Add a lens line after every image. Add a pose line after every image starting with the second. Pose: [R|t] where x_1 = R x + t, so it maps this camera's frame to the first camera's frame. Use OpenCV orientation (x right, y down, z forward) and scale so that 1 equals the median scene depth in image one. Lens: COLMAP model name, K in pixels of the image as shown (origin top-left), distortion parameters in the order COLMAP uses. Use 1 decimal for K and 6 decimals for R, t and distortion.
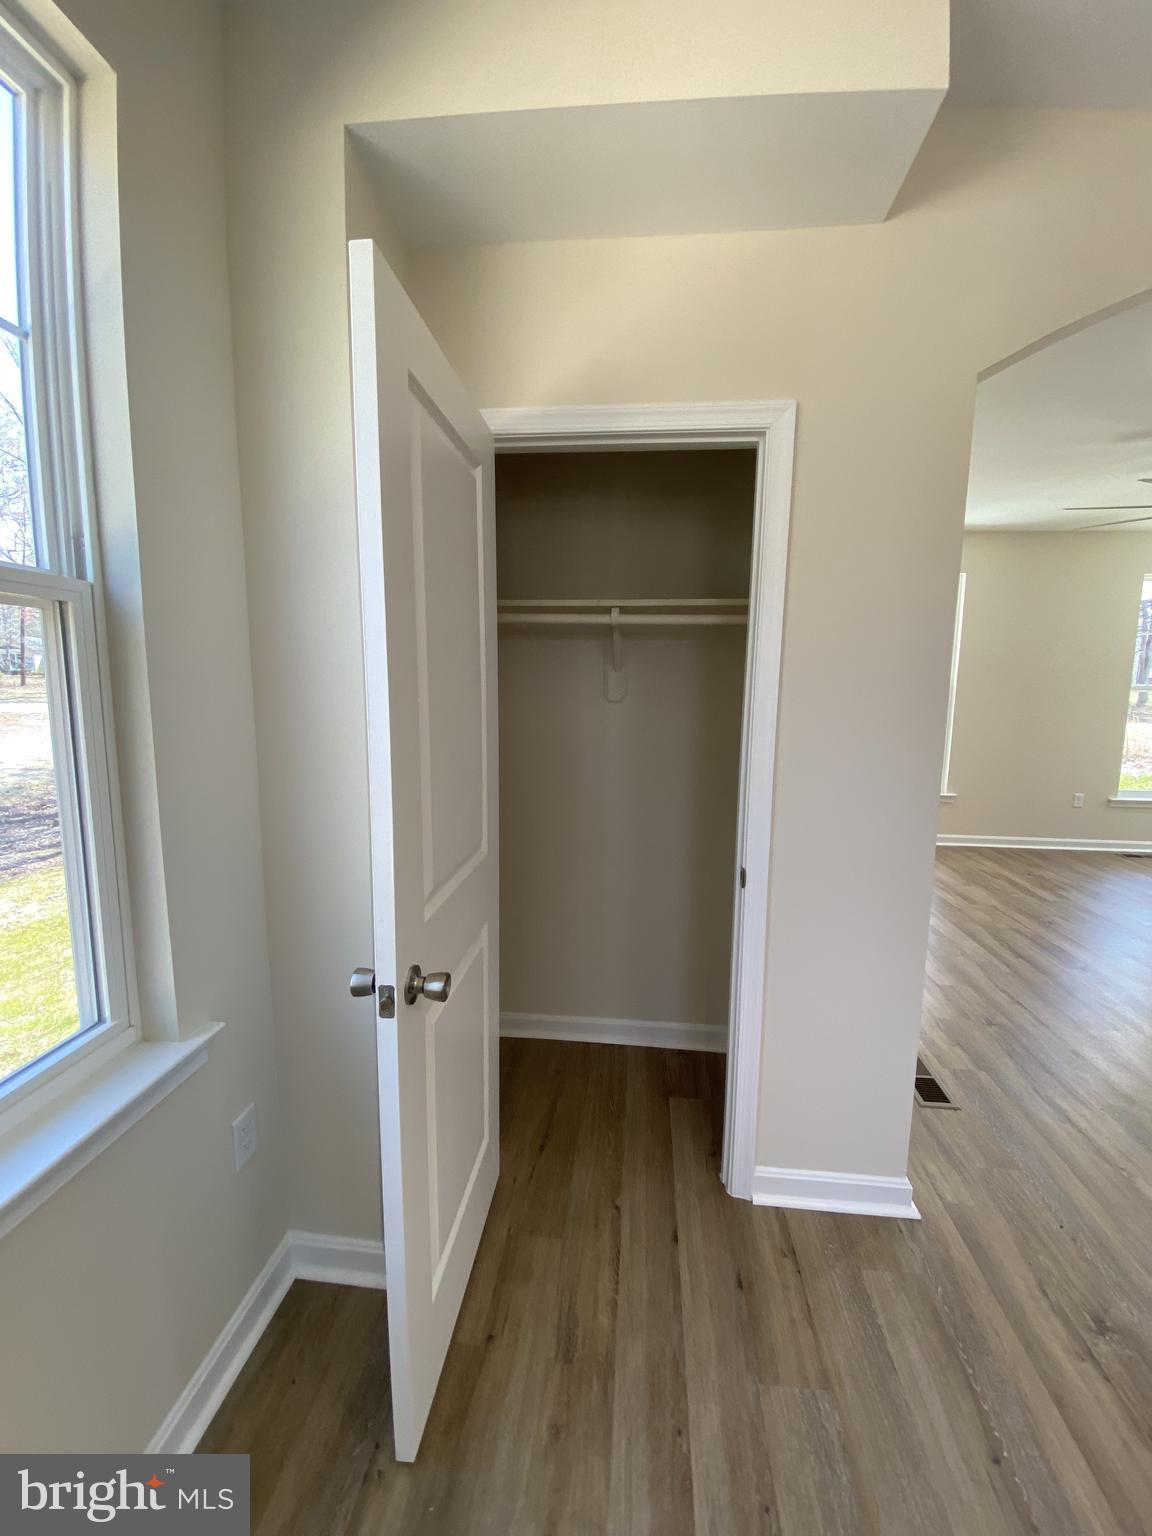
lens RADIAL K [[619.3, 0, 579.4], [0, 619.3, 765.7], [0, 0, 1]] dist [0.027593, -0.025029]
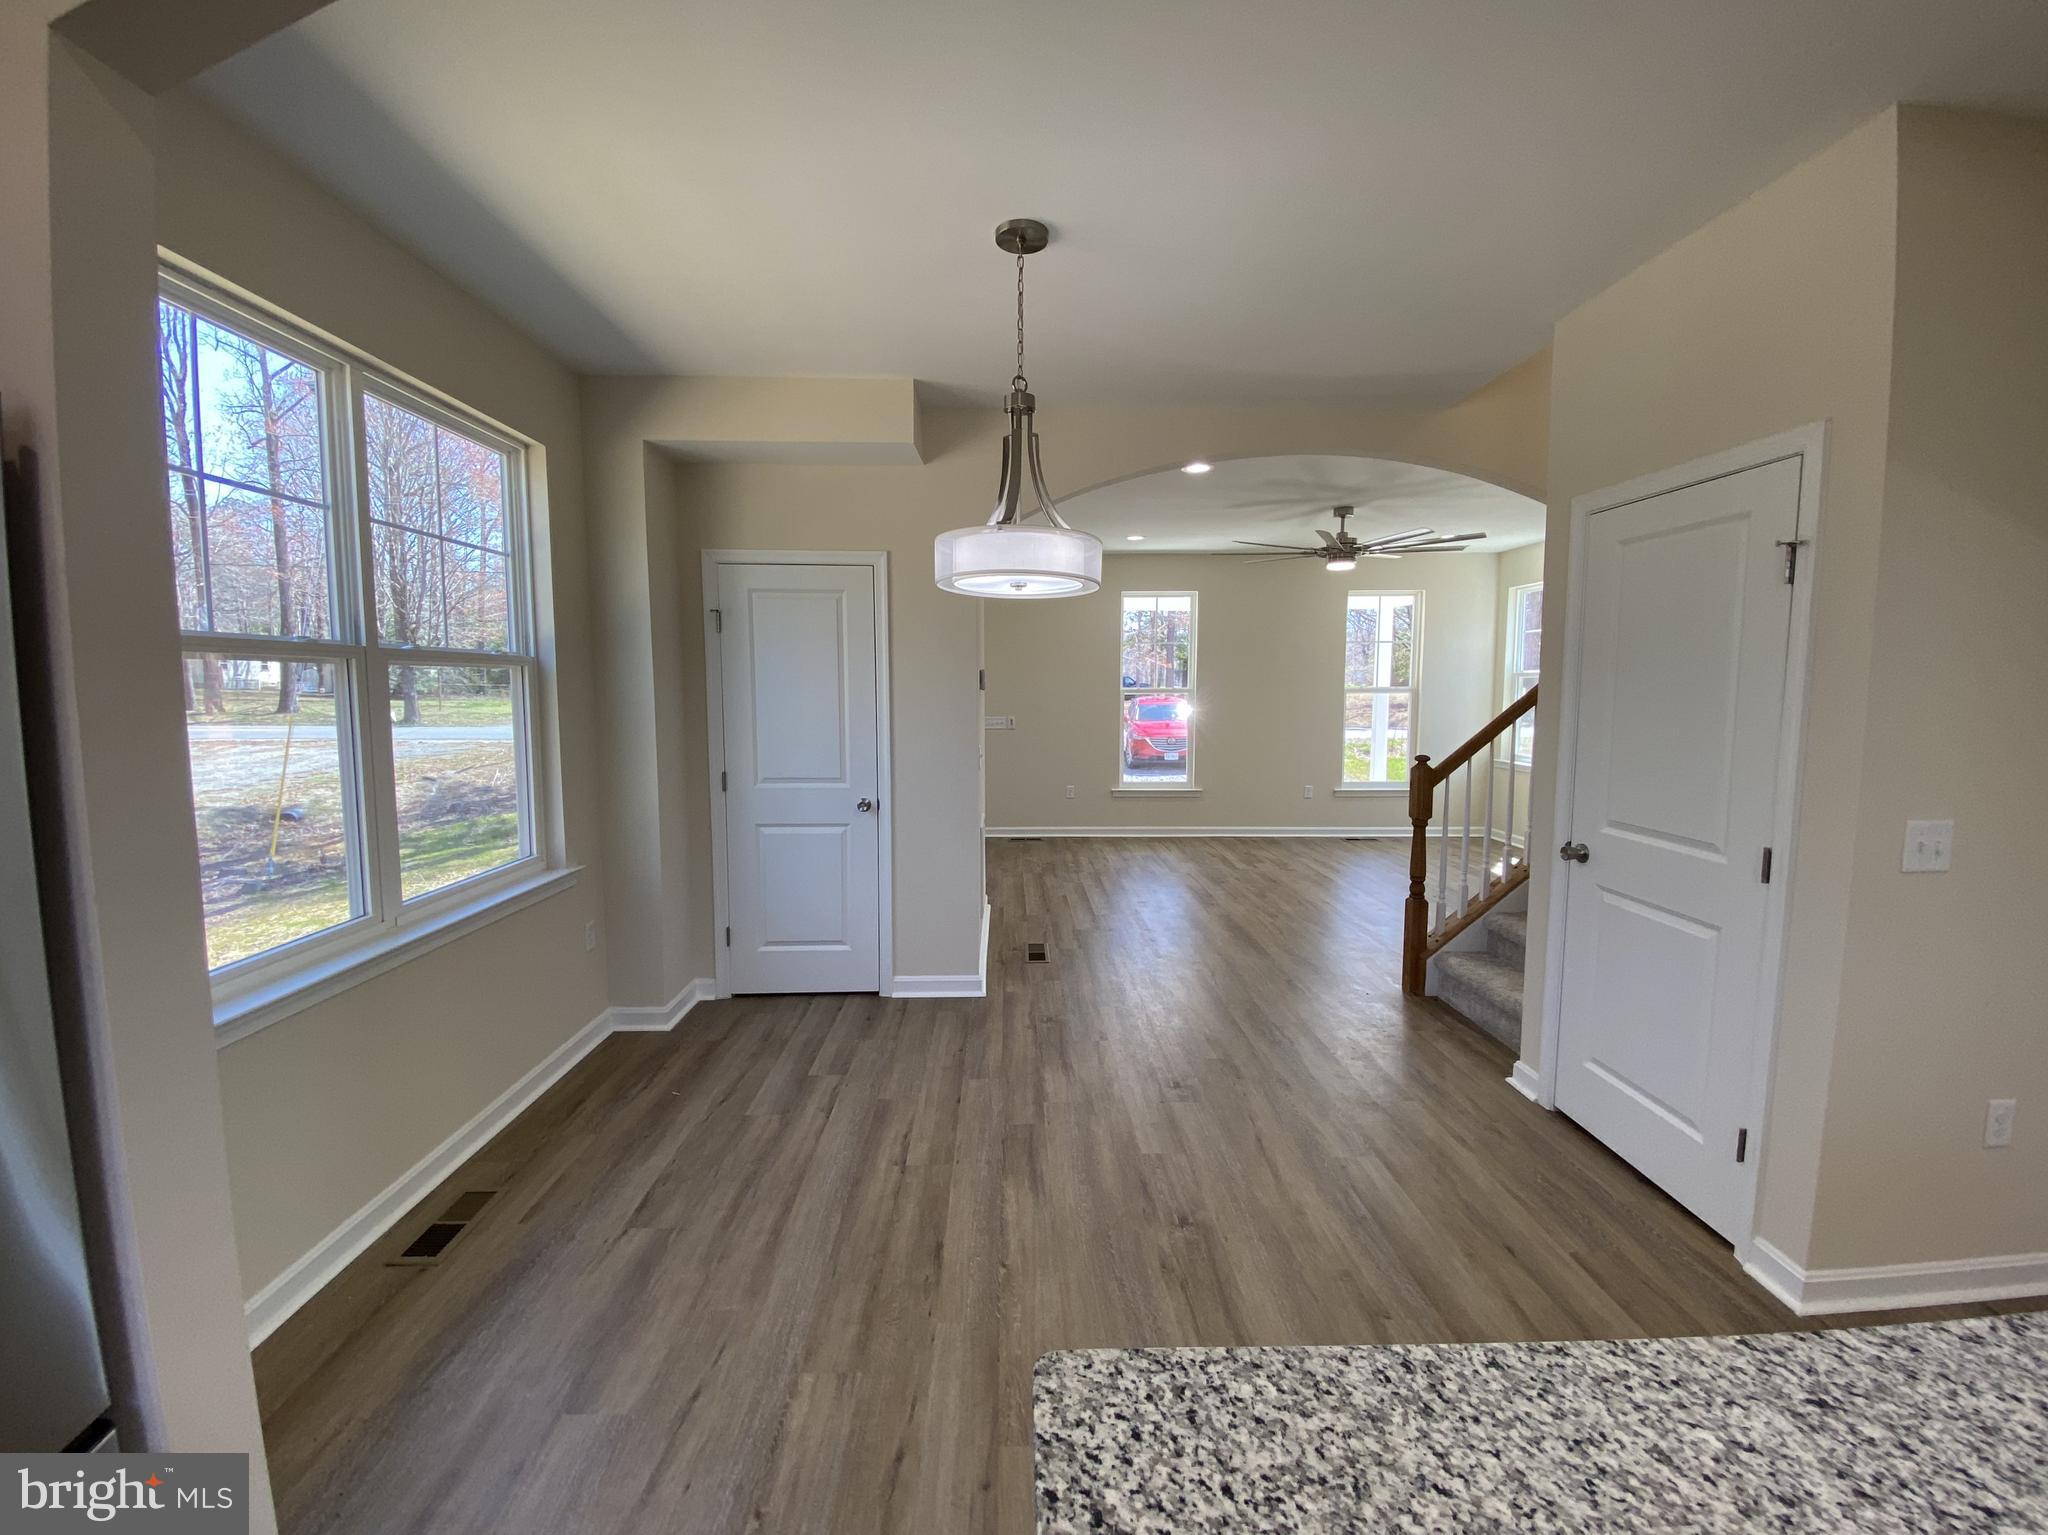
lens RADIAL K [[825.7, 0, 1021.5], [0, 825.7, 757.9], [0, 0, 1]] dist [0.027593, -0.025029]
pose [[0.992612, -0.021849, 0.119351, 0.462235], [0.027730, 0.998470, -0.047837, 0.203987], [-0.118123, 0.050793, 0.991699, -1.637232]]
